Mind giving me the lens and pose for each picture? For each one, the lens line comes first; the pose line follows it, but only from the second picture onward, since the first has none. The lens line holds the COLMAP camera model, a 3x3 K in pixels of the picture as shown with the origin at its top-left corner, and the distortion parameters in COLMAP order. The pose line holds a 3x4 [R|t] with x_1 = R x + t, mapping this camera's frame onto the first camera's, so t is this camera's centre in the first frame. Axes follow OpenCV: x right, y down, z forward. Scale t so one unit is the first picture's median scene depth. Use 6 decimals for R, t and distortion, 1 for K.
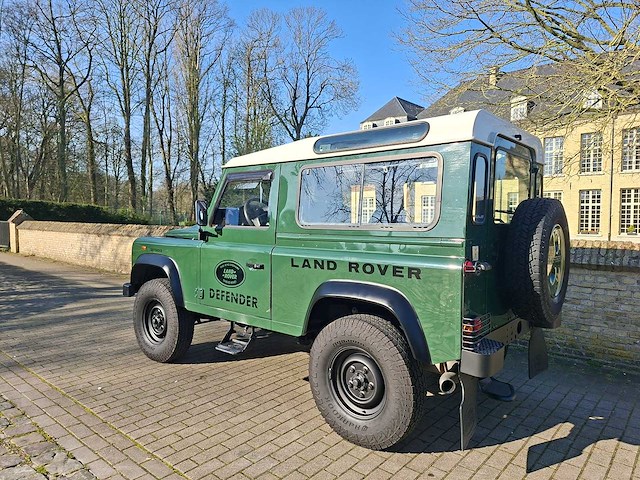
lens RADIAL K [[437.8, 0, 320.0], [0, 437.8, 240.0], [0, 0, 1]] dist [0.091843, -0.095953]
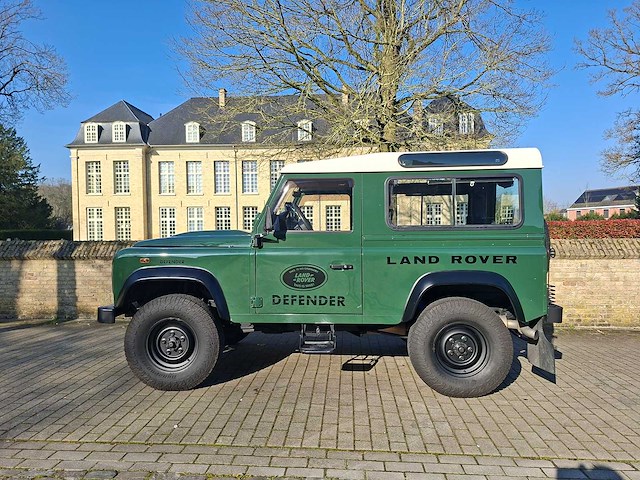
lens RADIAL K [[434.3, 0, 319.3], [0, 434.3, 244.4], [0, 0, 1]] dist [0.093705, -0.084562]
pose [[0.800853, -0.029918, 0.598114, -0.768790], [0.040650, 0.999164, -0.004451, 0.005933], [-0.597480, 0.027878, 0.801399, 0.166076]]
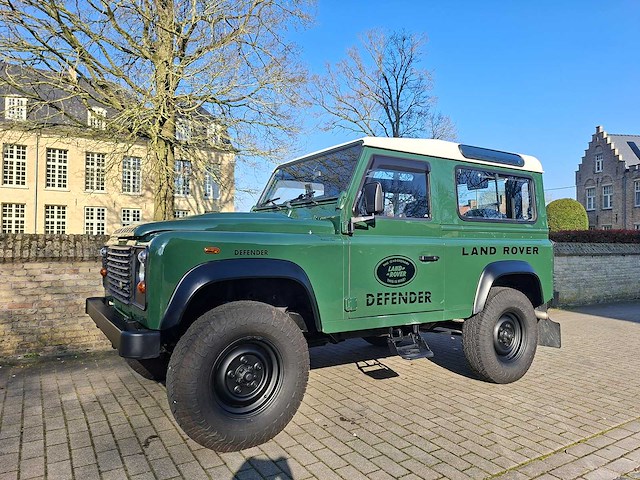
lens RADIAL K [[437.8, 0, 320.0], [0, 437.8, 240.0], [0, 0, 1]] dist [0.091843, -0.095953]
pose [[0.291838, 0.002600, 0.956464, -1.058140], [0.035470, 0.999279, -0.013539, 0.021839], [-0.955810, 0.037877, 0.291535, 0.879733]]
